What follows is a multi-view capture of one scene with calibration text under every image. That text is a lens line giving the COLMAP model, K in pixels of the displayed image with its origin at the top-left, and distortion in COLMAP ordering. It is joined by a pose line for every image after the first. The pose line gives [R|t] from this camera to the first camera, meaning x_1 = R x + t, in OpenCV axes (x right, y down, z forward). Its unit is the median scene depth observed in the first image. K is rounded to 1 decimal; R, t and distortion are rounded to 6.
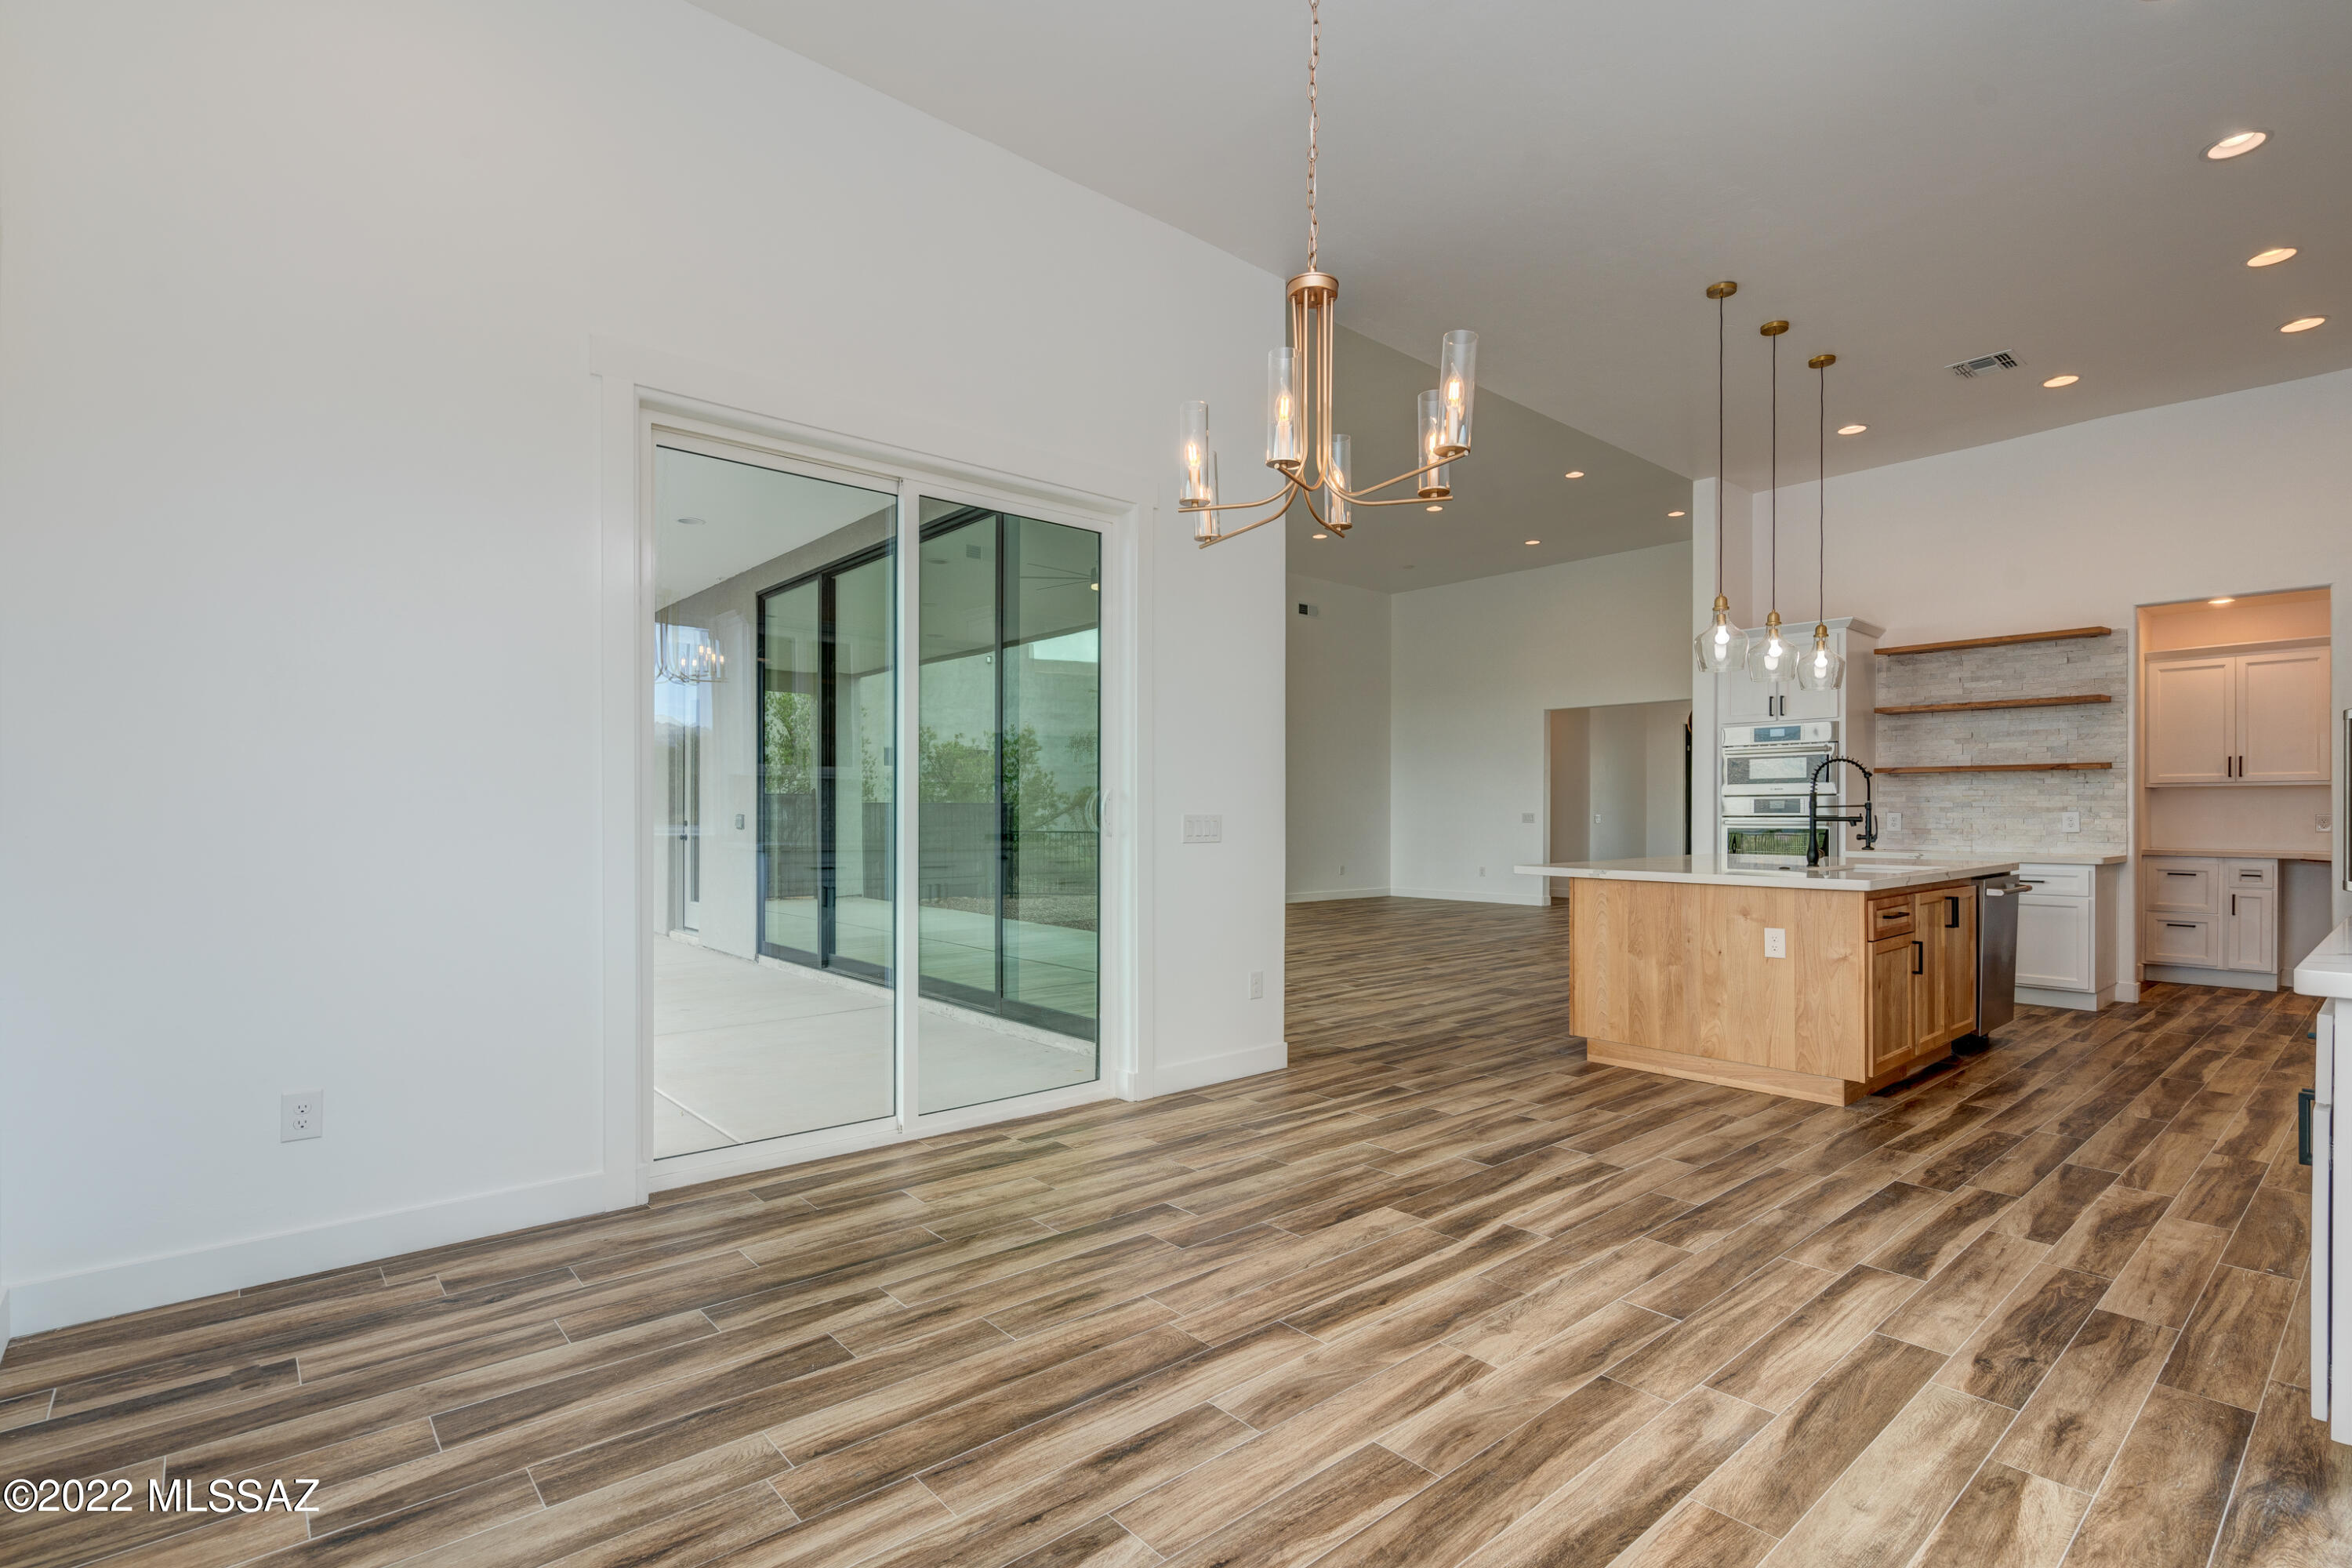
lens RADIAL K [[1036.7, 0, 1182.3], [0, 1036.7, 814.3], [0, 0, 1]] dist [-0.001211, 0.000334]
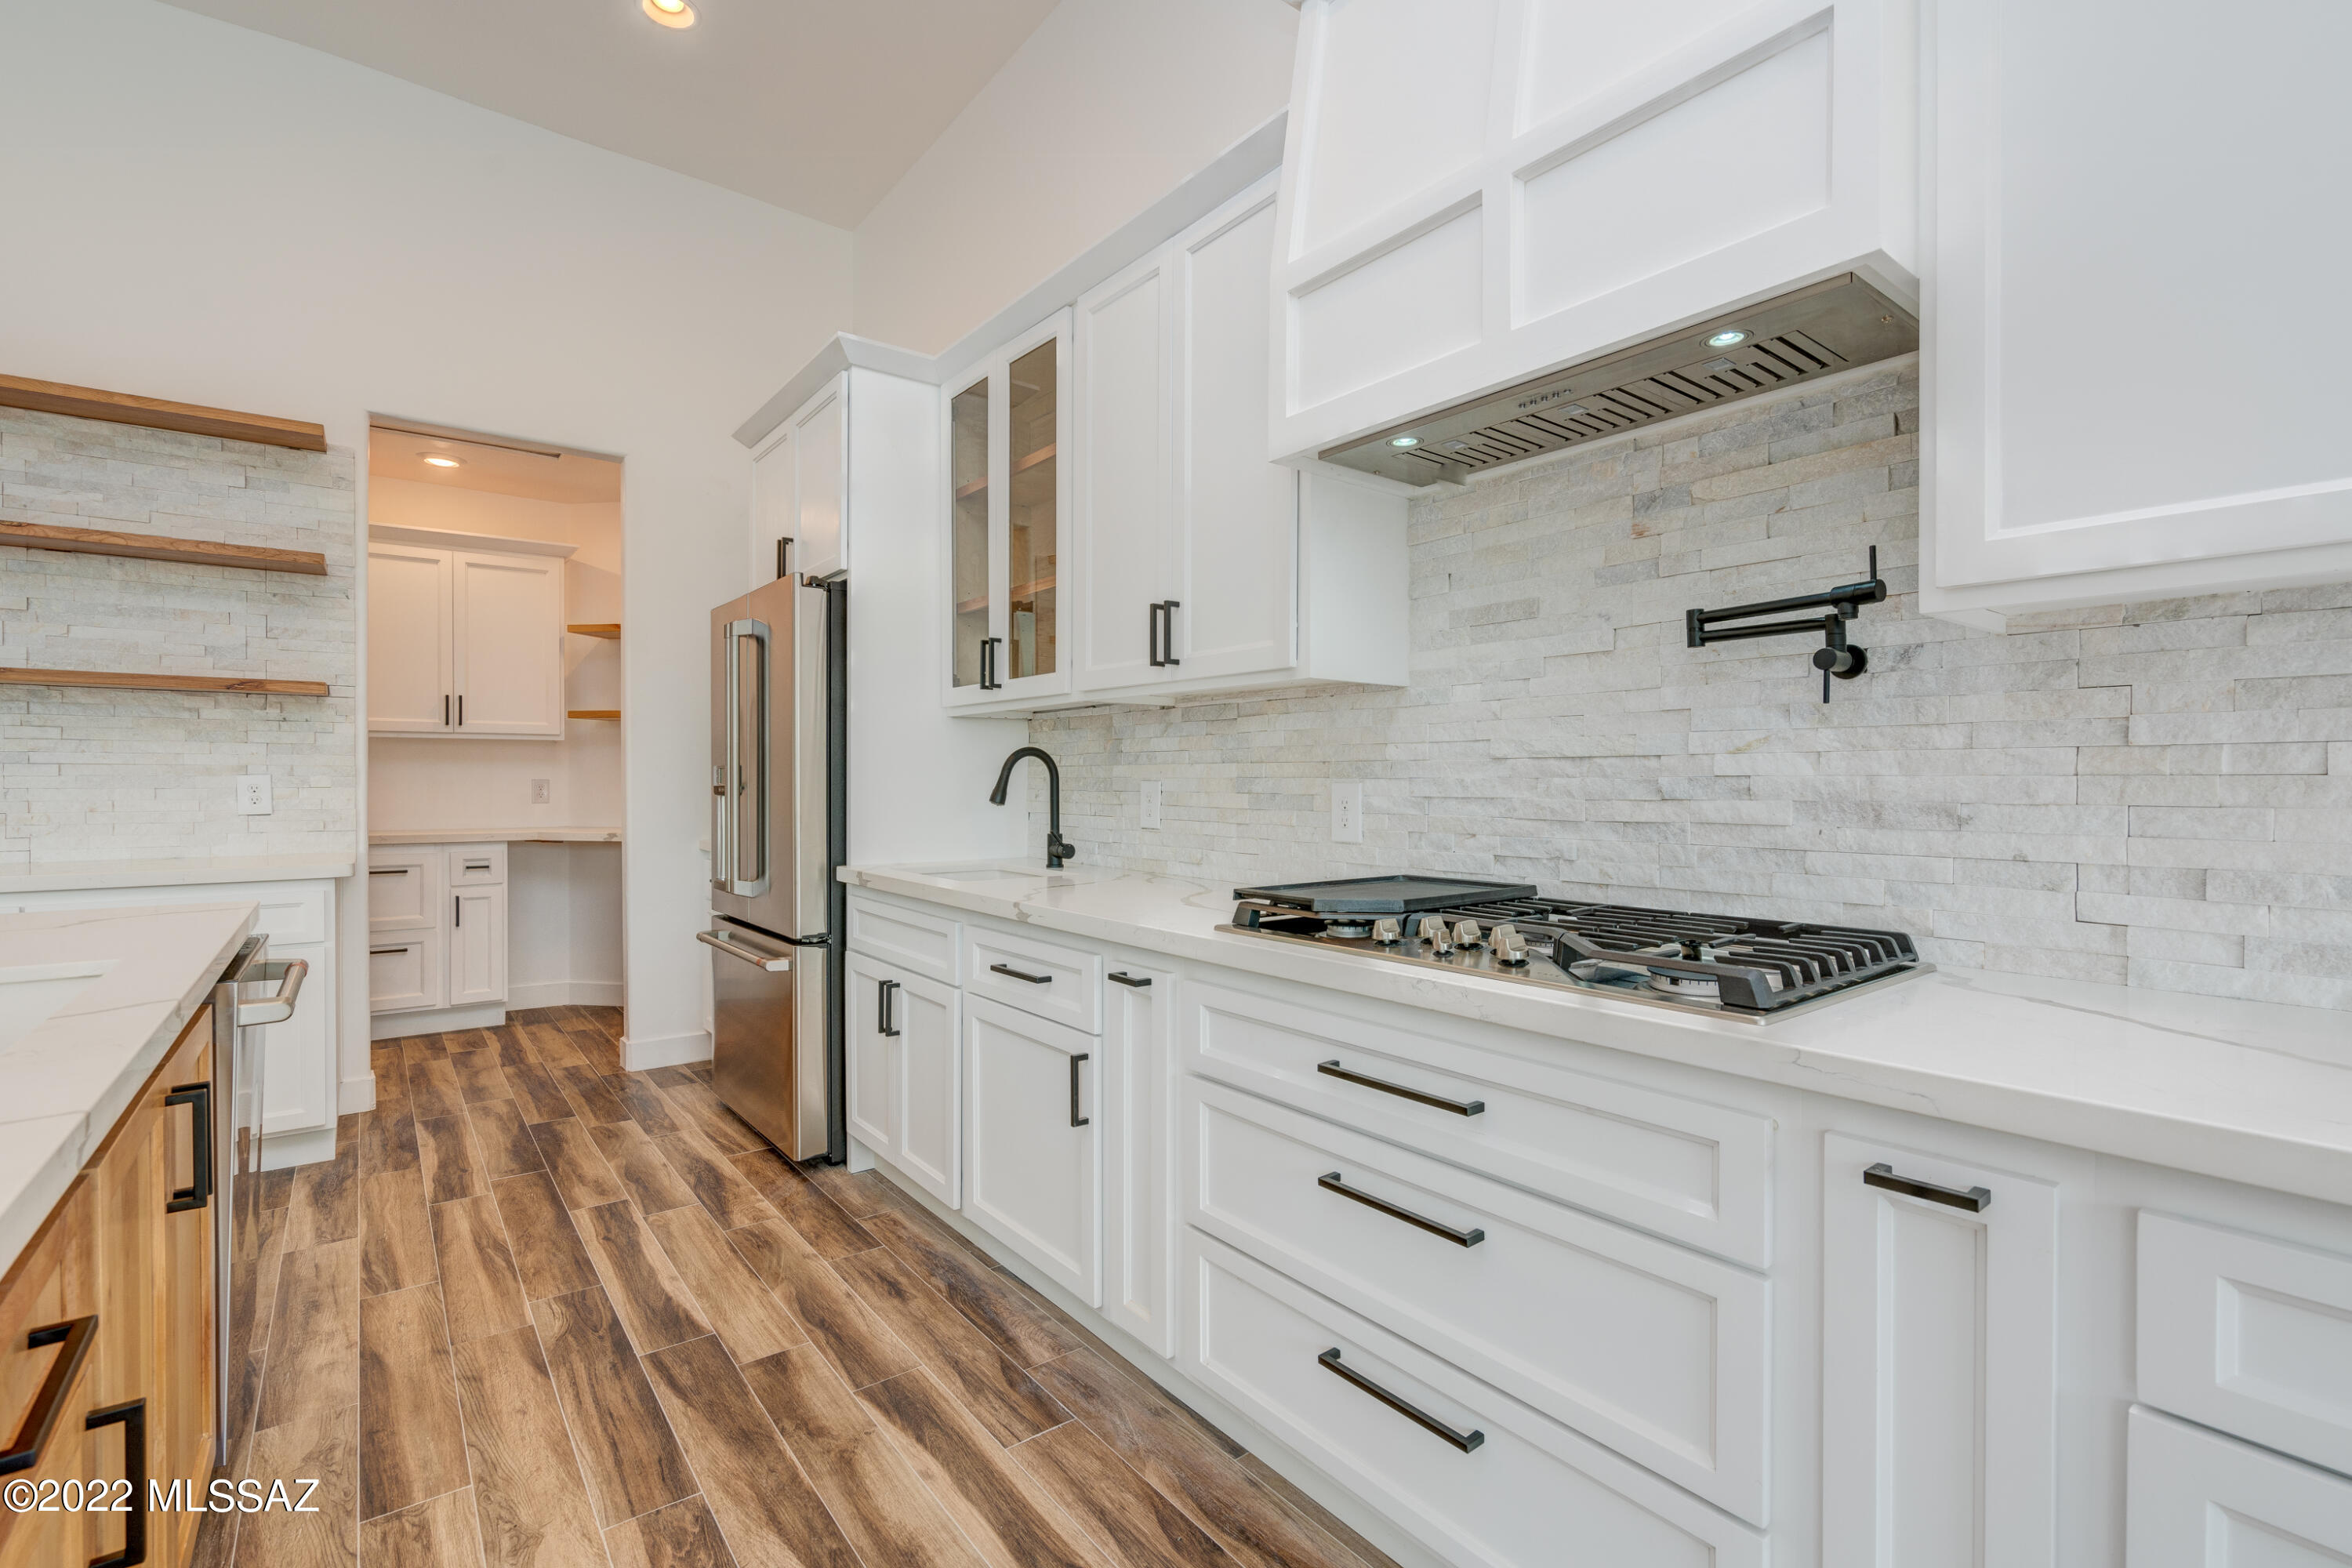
lens RADIAL K [[1053.3, 0, 1181.1], [0, 1053.3, 785.6], [0, 0, 1]] dist [-0.006240, 0.001620]
pose [[0.019715, -0.007403, 0.999778, 0.352034], [0.000958, 0.999972, 0.007385, -0.000460], [-0.999805, 0.000812, 0.019721, 0.544234]]
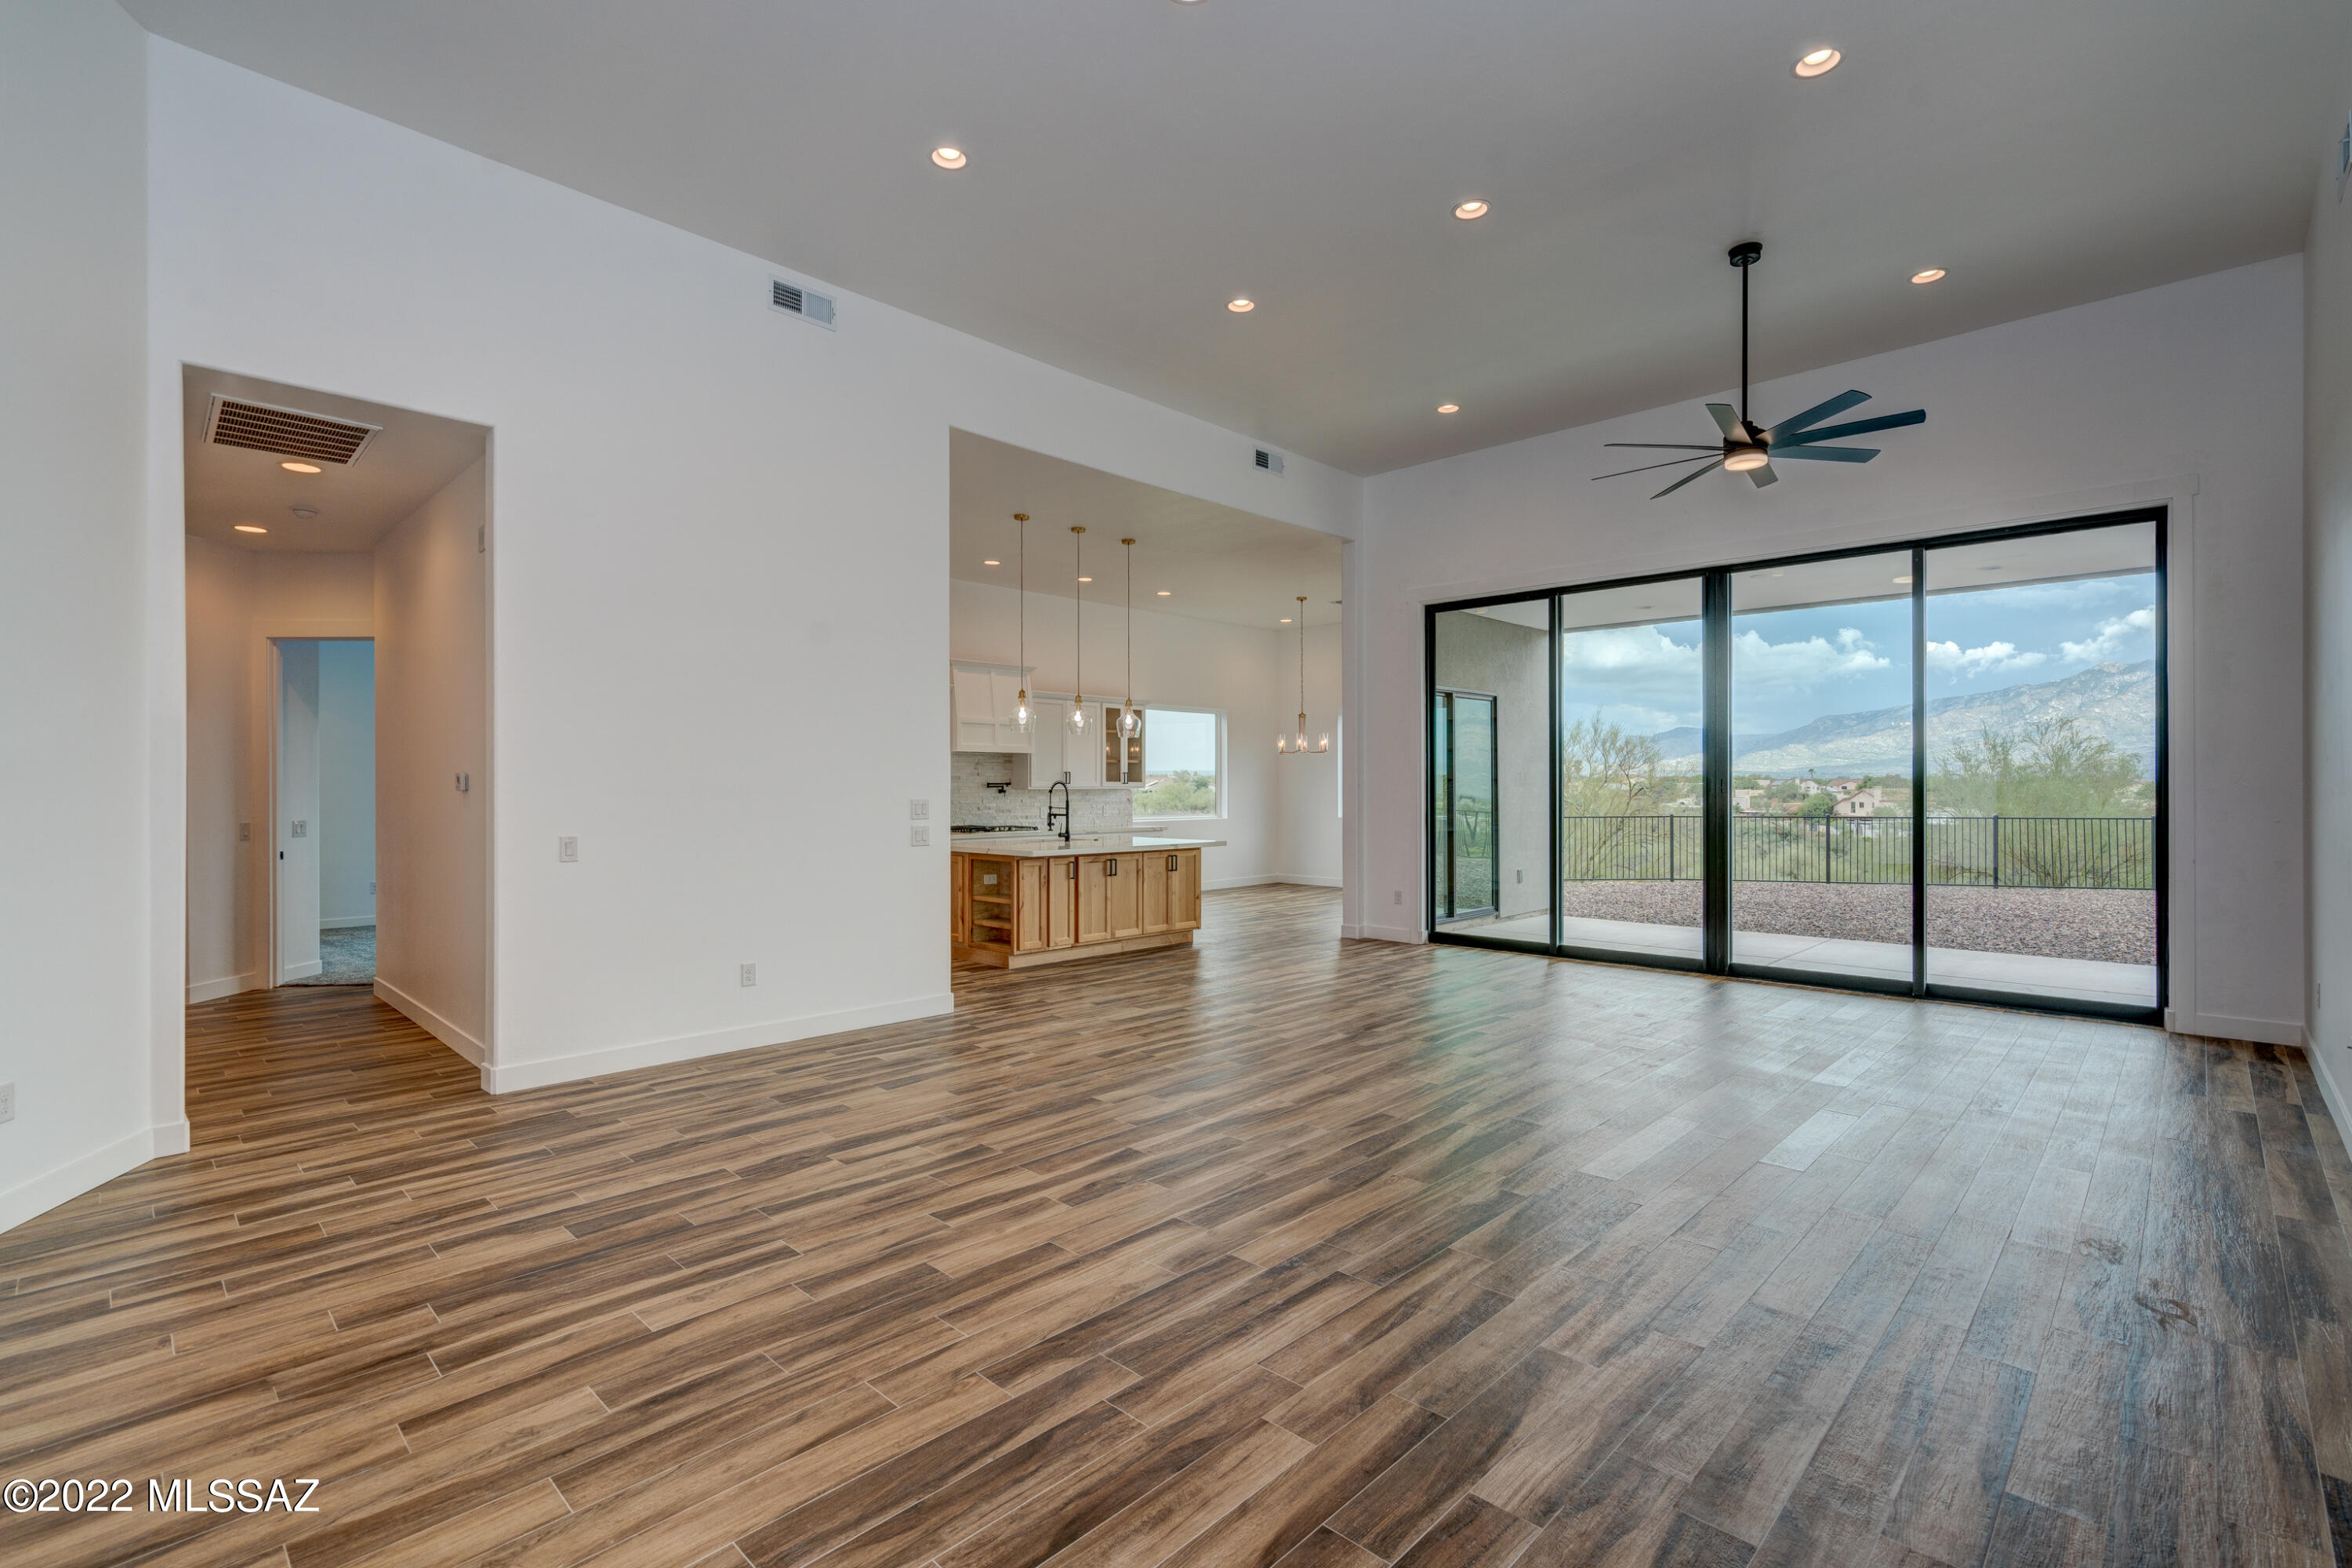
lens RADIAL K [[1064.1, 0, 1176.0], [0, 1064.1, 784.0], [0, 0, 1]] dist [-0.001936, 0.000346]
pose [[-0.991817, 0.000945, -0.127661, 0.533517], [0.000969, 1.000000, -0.000127, -0.040060], [0.127661, -0.000250, -0.991818, 2.299835]]
